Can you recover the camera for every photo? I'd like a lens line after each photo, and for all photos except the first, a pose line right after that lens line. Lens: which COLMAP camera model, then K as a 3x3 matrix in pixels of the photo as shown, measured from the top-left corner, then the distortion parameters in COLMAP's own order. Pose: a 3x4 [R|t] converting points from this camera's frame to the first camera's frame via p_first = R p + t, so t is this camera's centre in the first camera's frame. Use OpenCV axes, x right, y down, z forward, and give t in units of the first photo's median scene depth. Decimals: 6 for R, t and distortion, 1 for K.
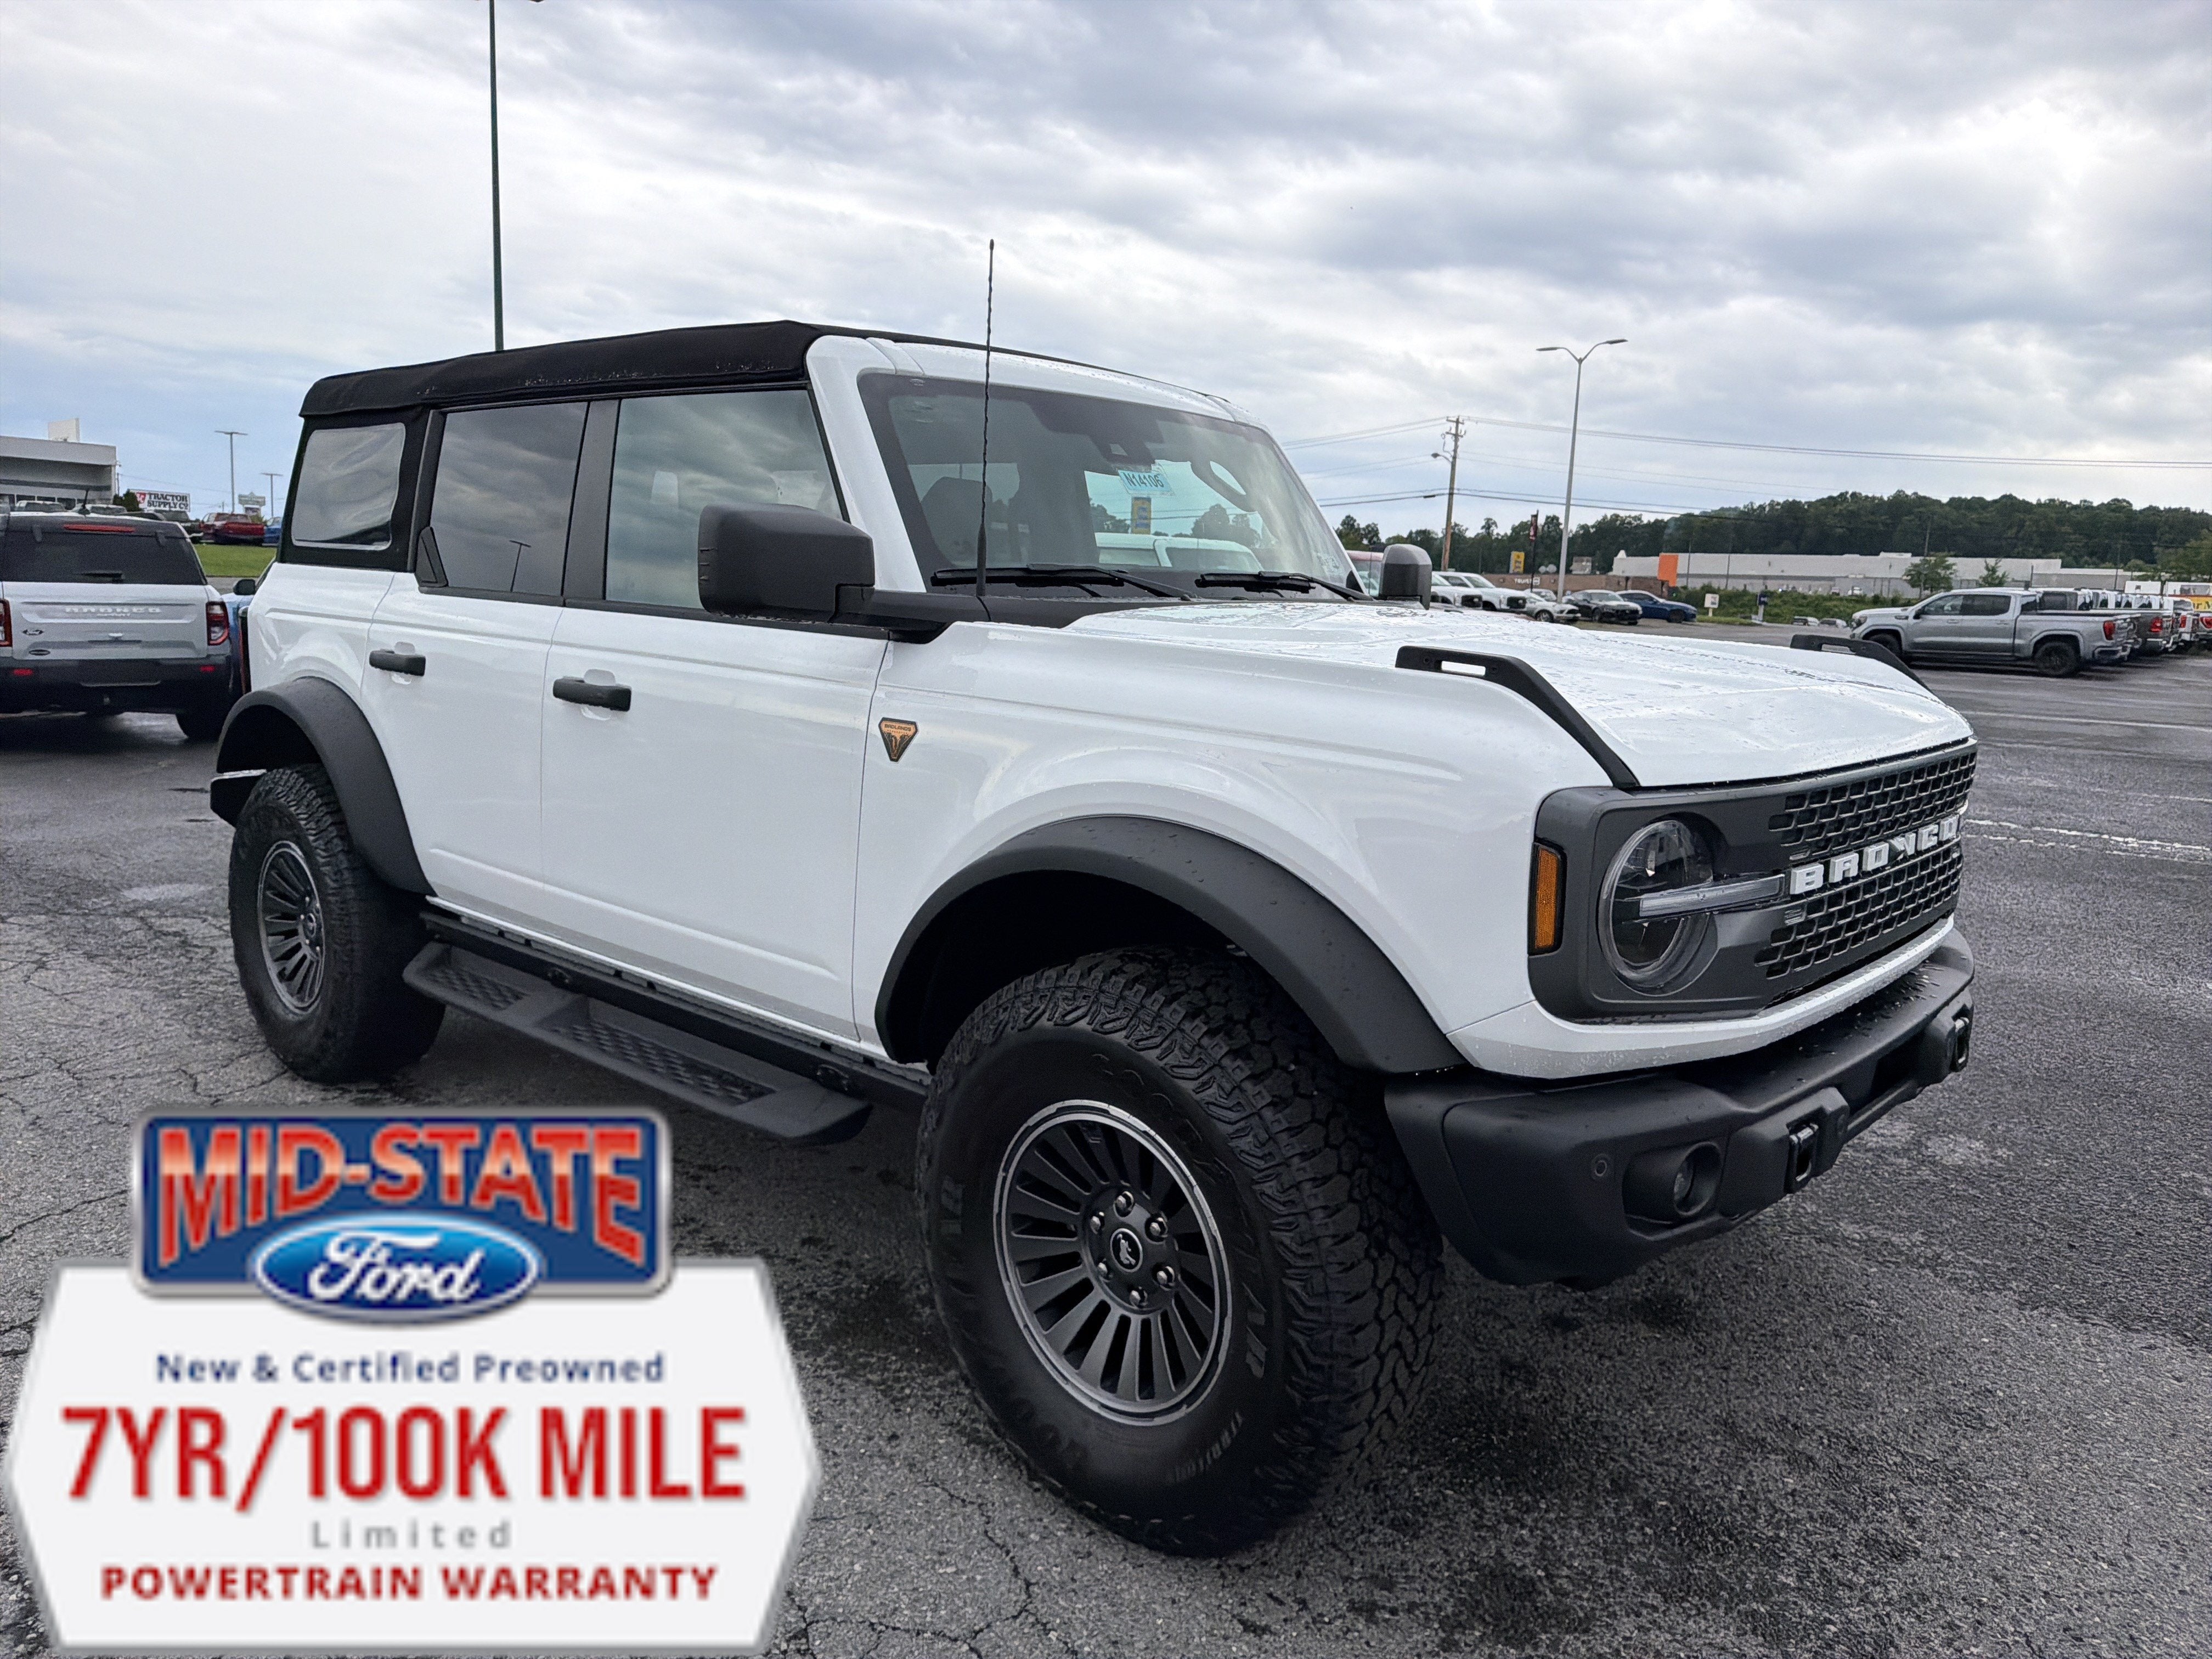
lens RADIAL K [[1559.0, 0, 1133.2], [0, 1559.0, 816.7], [0, 0, 1]] dist [0.025830, -0.033579]
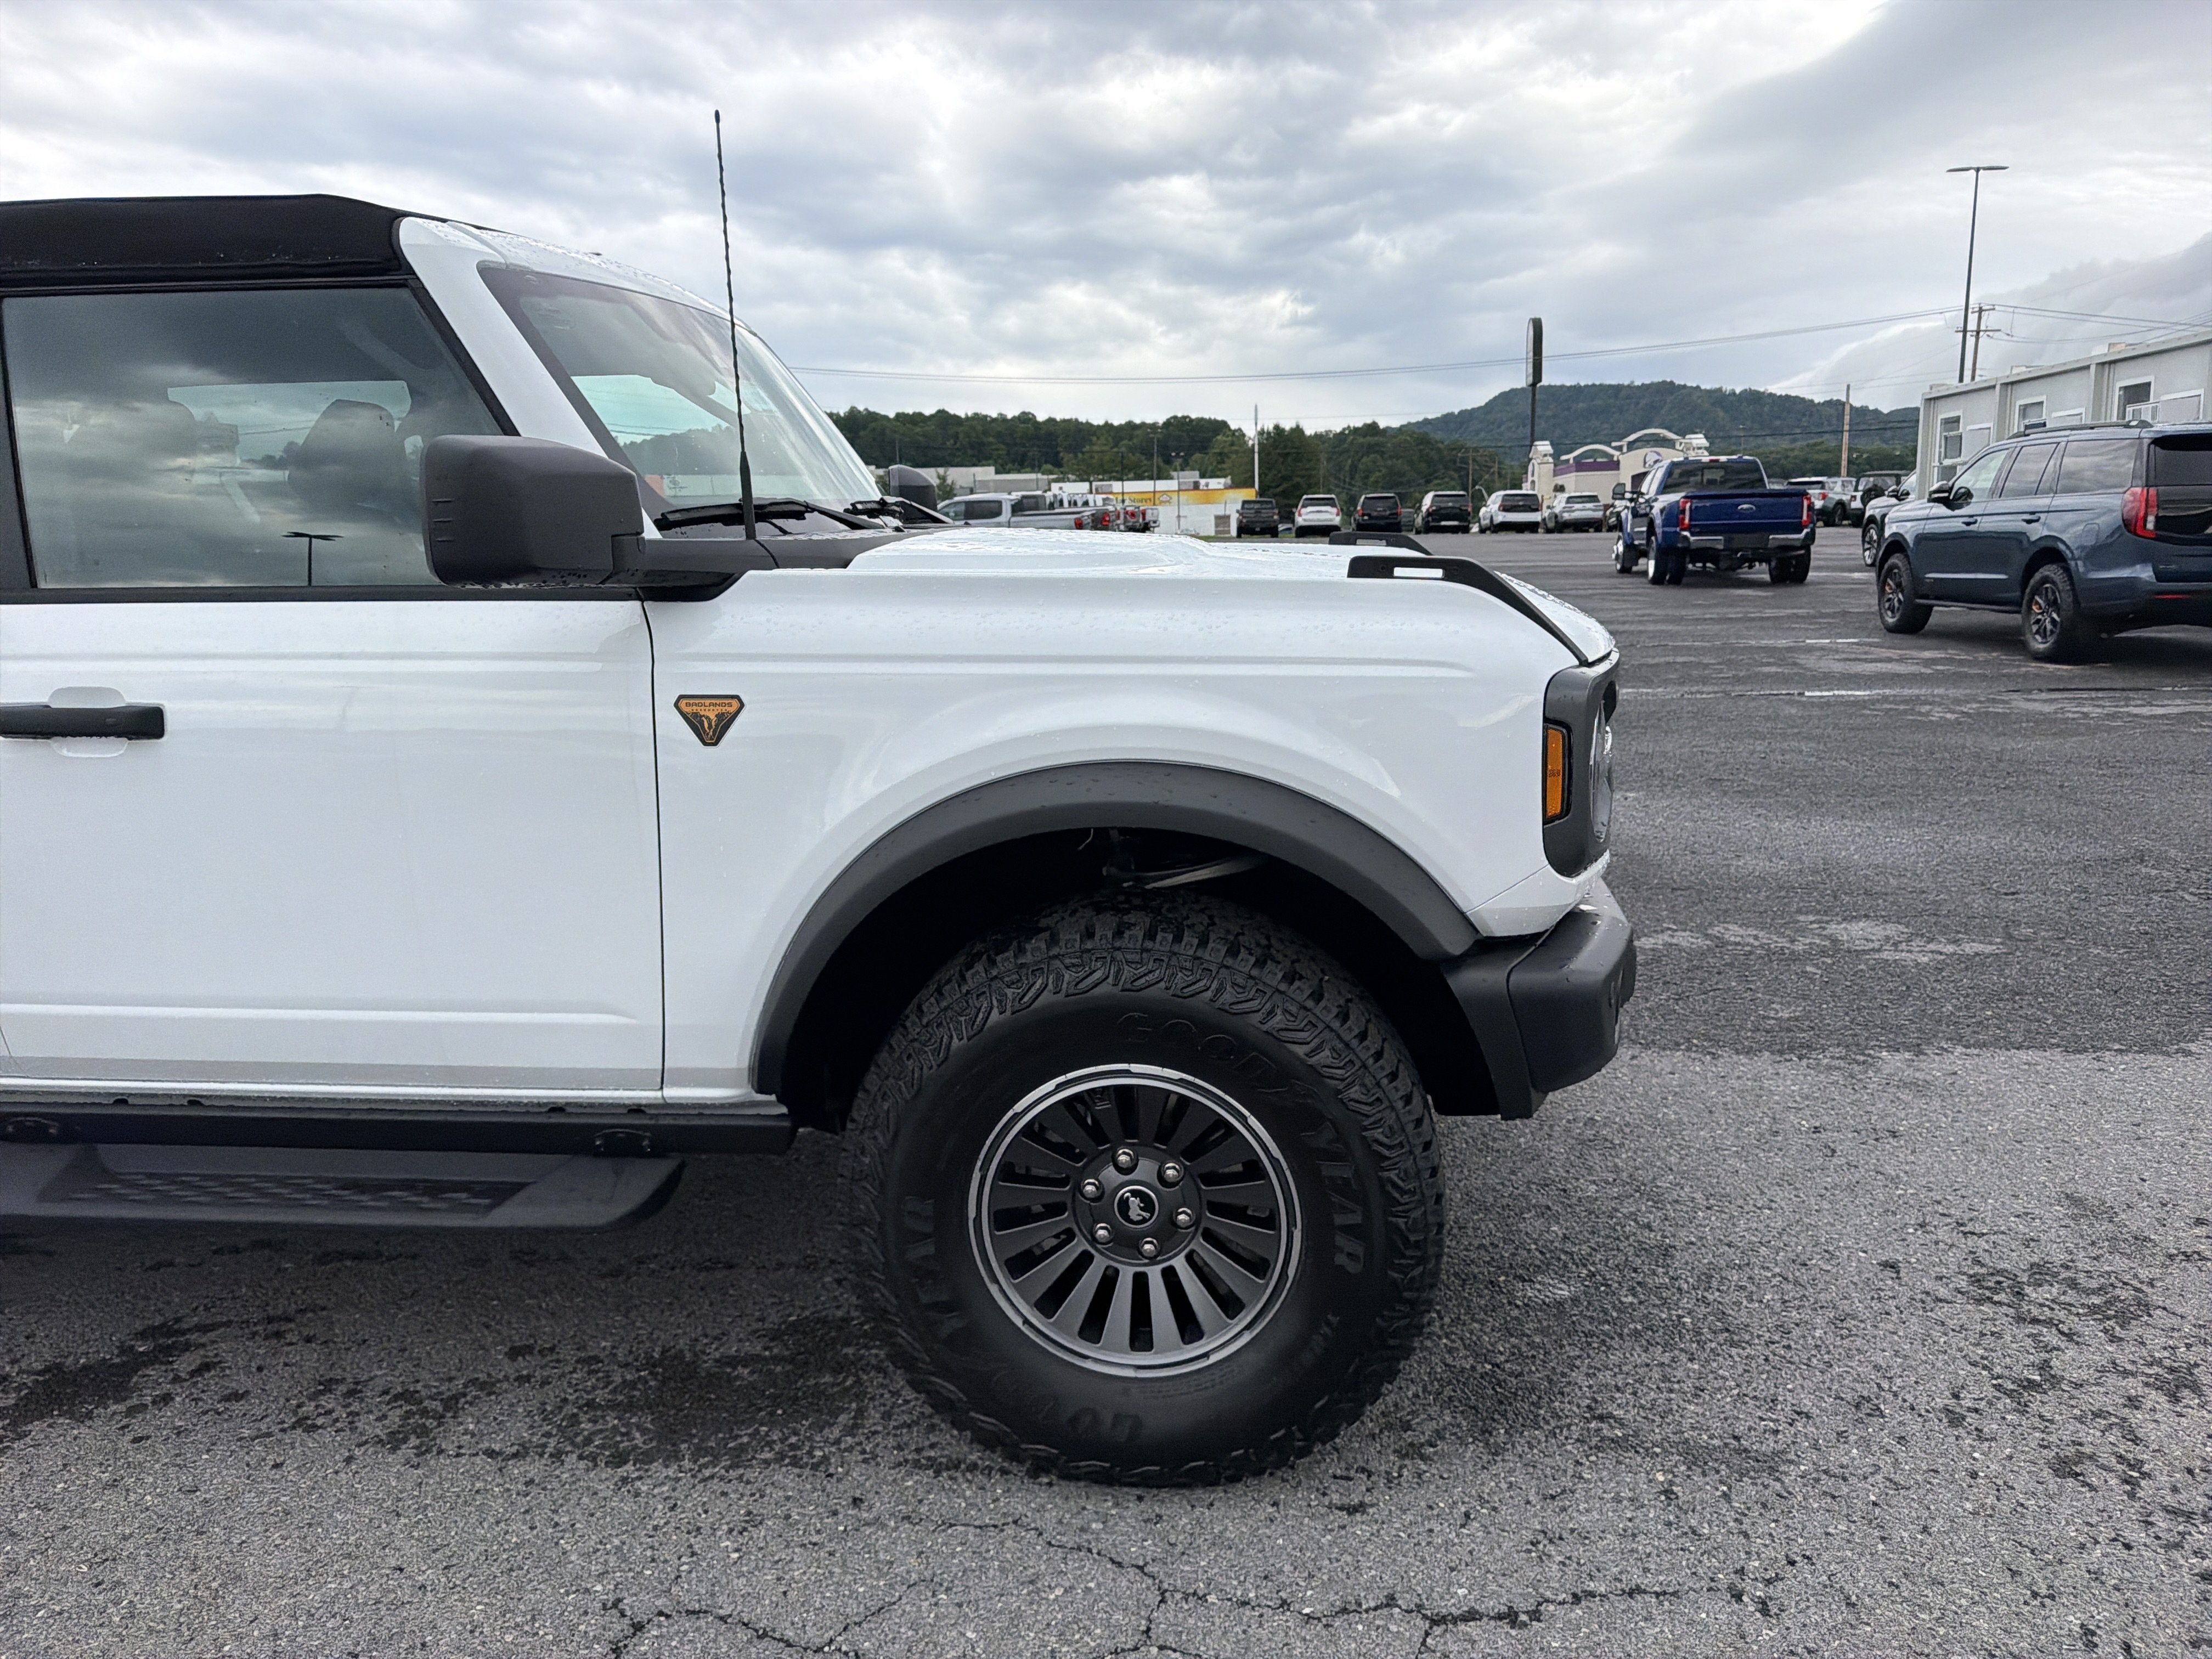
lens RADIAL K [[1559.0, 0, 1126.3], [0, 1559.0, 842.4], [0, 0, 1]] dist [0.025830, -0.033579]
pose [[0.814683, -0.173845, 0.553236, -0.367903], [0.138340, 0.984726, 0.105718, -0.034996], [-0.563164, -0.009592, 0.826289, 0.151070]]
